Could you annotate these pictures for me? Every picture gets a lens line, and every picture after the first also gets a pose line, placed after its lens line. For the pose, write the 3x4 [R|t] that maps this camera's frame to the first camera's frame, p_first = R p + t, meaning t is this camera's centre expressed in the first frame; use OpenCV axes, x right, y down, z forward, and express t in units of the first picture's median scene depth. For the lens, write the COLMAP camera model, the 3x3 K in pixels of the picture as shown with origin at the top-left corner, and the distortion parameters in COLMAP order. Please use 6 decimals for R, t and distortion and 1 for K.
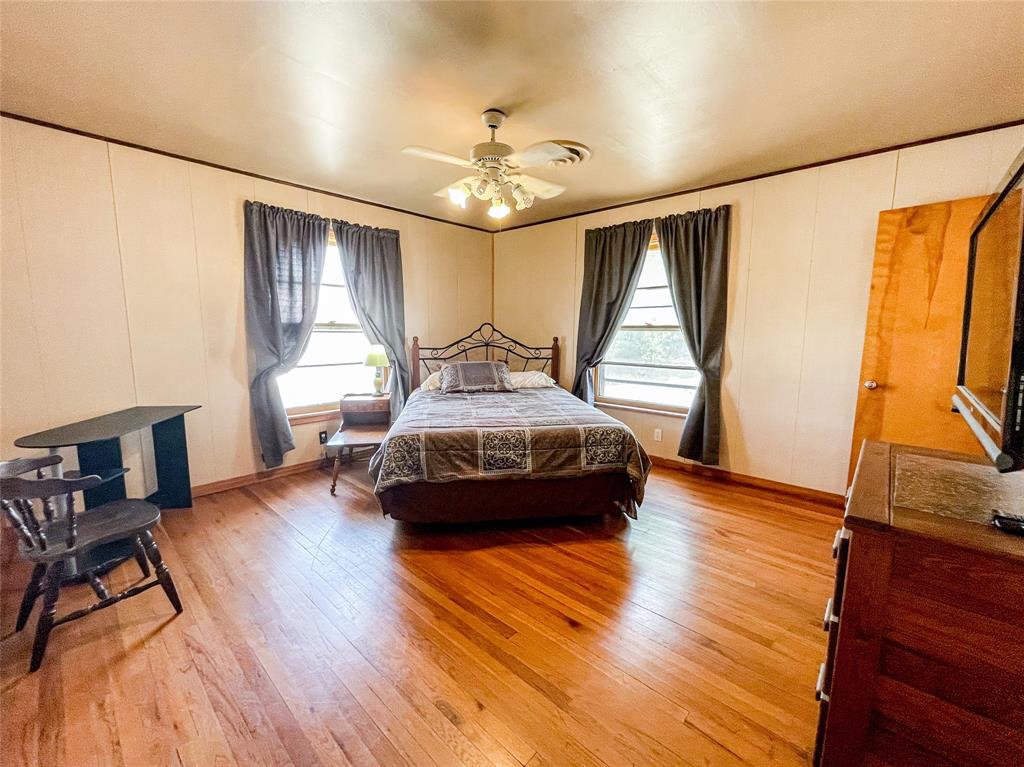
lens RADIAL K [[427.2, 0, 512.0], [0, 427.2, 383.5], [0, 0, 1]] dist [-0.002024, -0.000212]
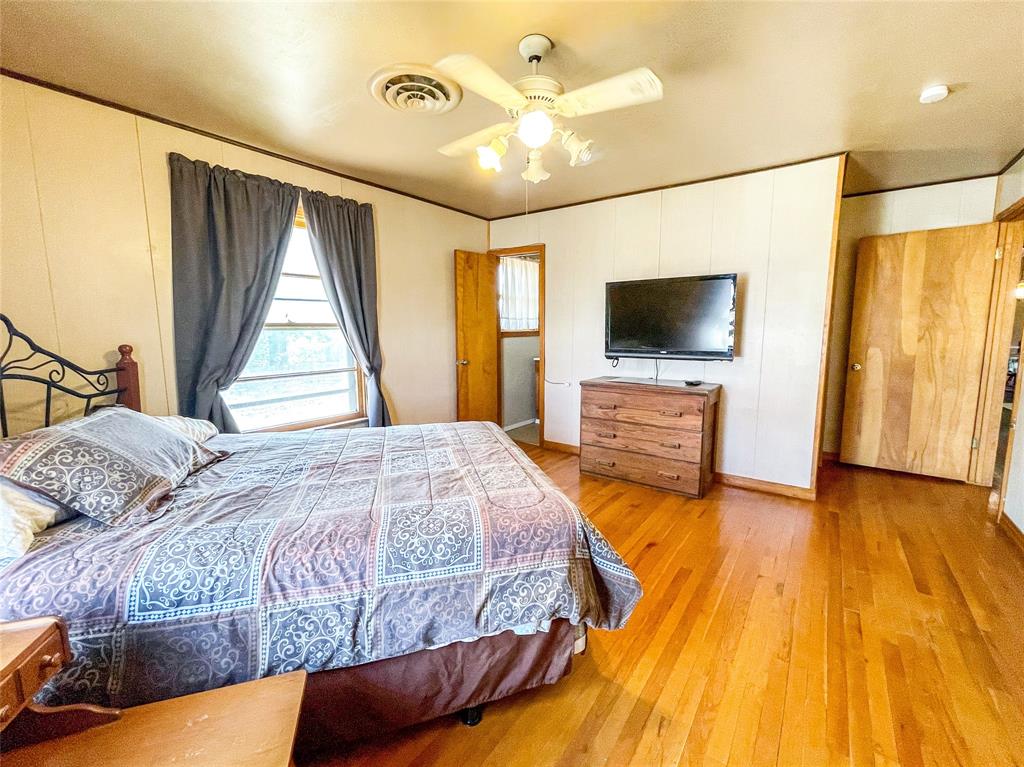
lens RADIAL K [[427.2, 0, 512.0], [0, 427.2, 383.5], [0, 0, 1]] dist [-0.002024, -0.000212]
pose [[-0.105325, -0.130426, 0.985848, -0.509242], [0.138062, 0.979843, 0.144382, -0.087574], [-0.984807, 0.151316, -0.085195, 0.706203]]
